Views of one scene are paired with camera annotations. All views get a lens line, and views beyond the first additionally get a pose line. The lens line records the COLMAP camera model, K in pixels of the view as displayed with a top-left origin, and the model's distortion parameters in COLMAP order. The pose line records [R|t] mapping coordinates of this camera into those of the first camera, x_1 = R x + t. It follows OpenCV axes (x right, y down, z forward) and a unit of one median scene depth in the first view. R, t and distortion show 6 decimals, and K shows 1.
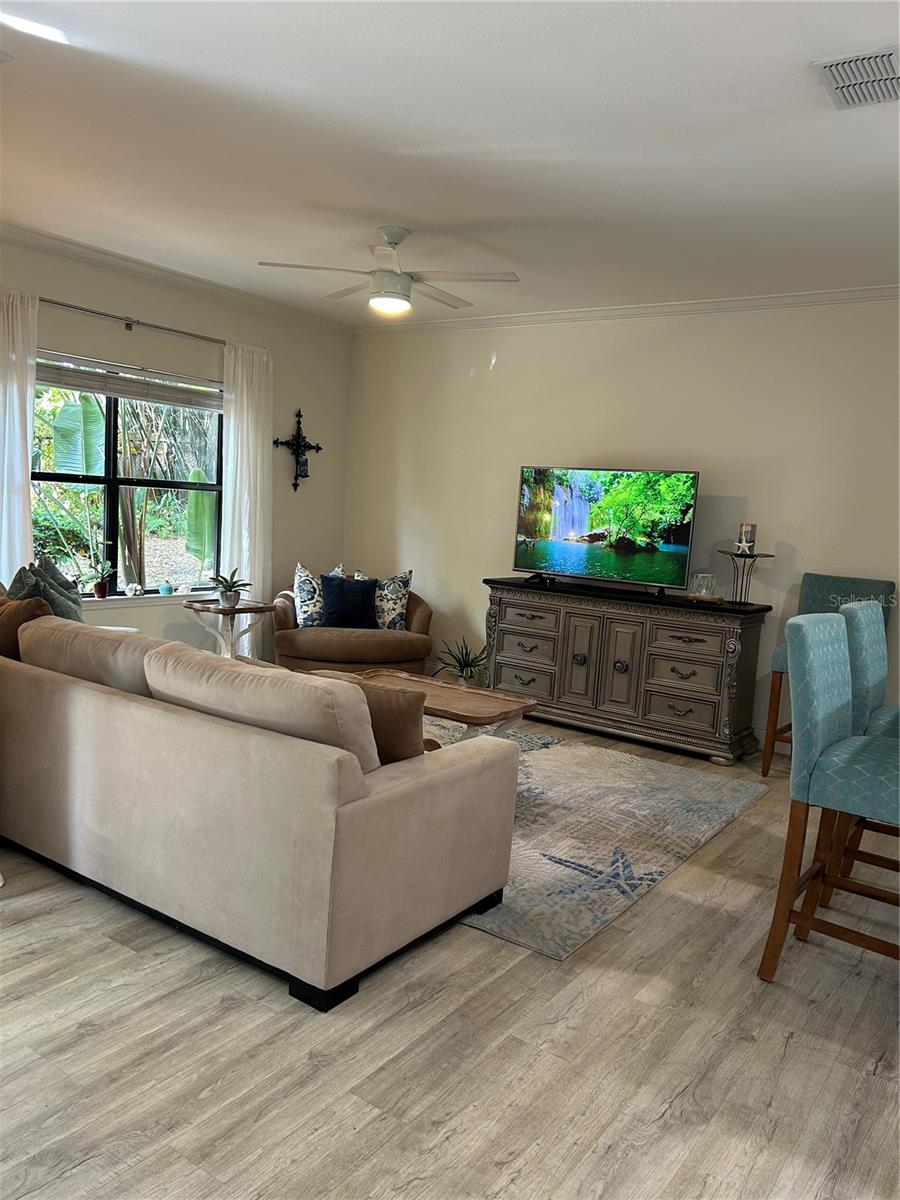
lens RADIAL K [[897.8, 0, 450.8], [0, 897.8, 594.5], [0, 0, 1]] dist [0.056669, -0.060433]
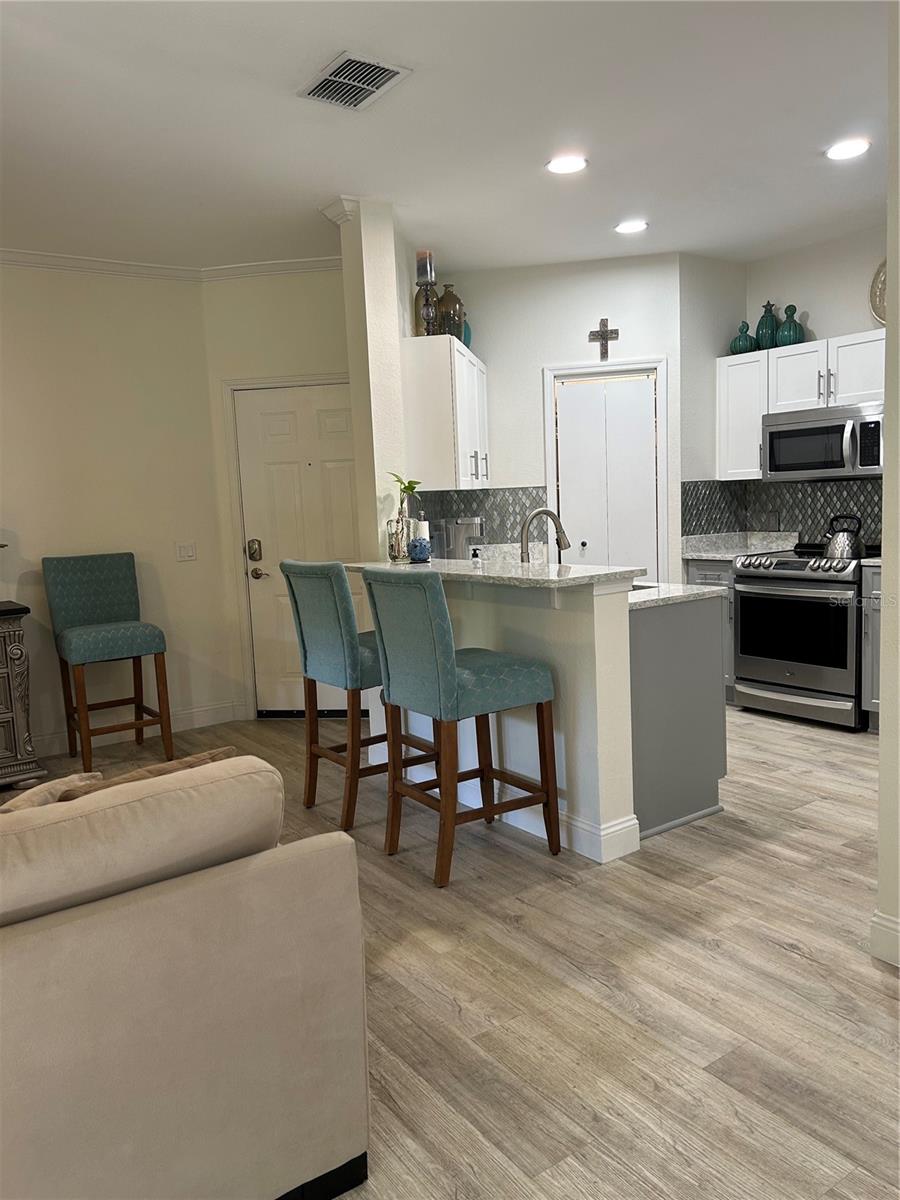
lens RADIAL K [[897.8, 0, 452.4], [0, 897.8, 600.8], [0, 0, 1]] dist [0.056669, -0.060433]
pose [[0.337930, -0.189264, 0.921945, -0.349364], [0.165155, 0.976297, 0.139886, -0.045467], [-0.926567, 0.104992, 0.361178, 0.303522]]
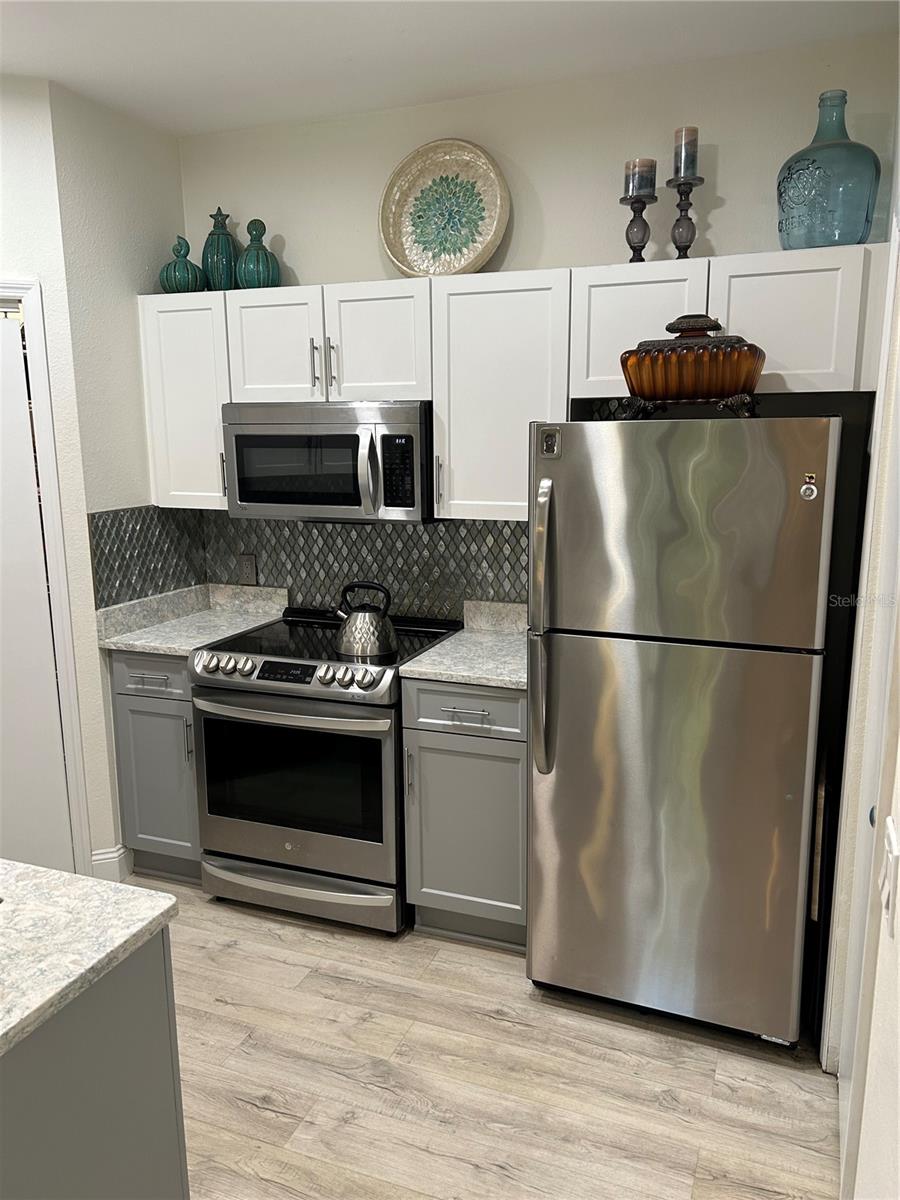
lens RADIAL K [[897.8, 0, 453.5], [0, 897.8, 599.0], [0, 0, 1]] dist [0.056669, -0.060433]
pose [[-0.232891, -0.247100, 0.940587, 0.148303], [0.096519, 0.956533, 0.275187, -0.077721], [-0.967701, 0.154873, -0.198918, 0.317858]]
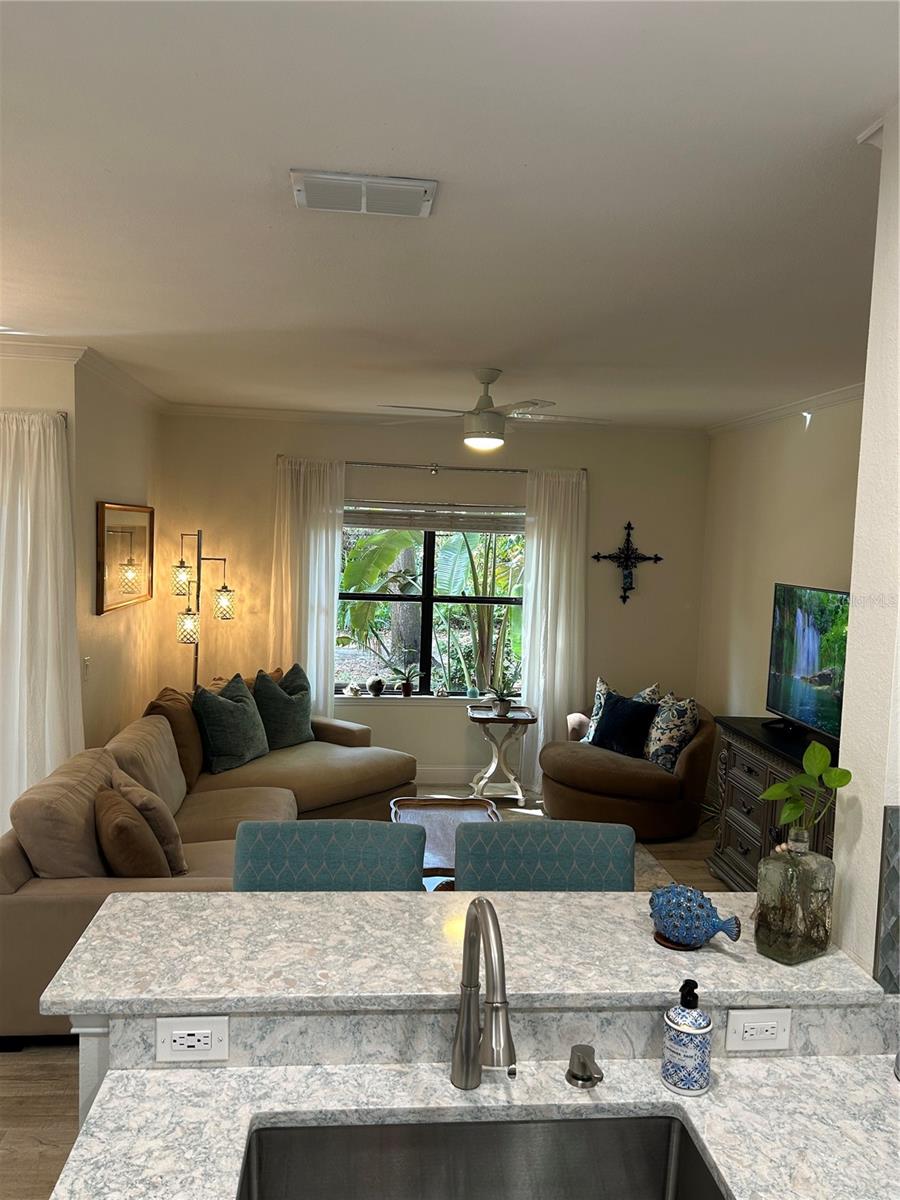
lens RADIAL K [[897.8, 0, 449.2], [0, 897.8, 599.4], [0, 0, 1]] dist [0.056669, -0.060433]
pose [[0.653264, 0.015338, -0.756975, 0.627155], [-0.072946, 0.996419, -0.042762, -0.088554], [0.753608, 0.083153, 0.652044, 0.296328]]
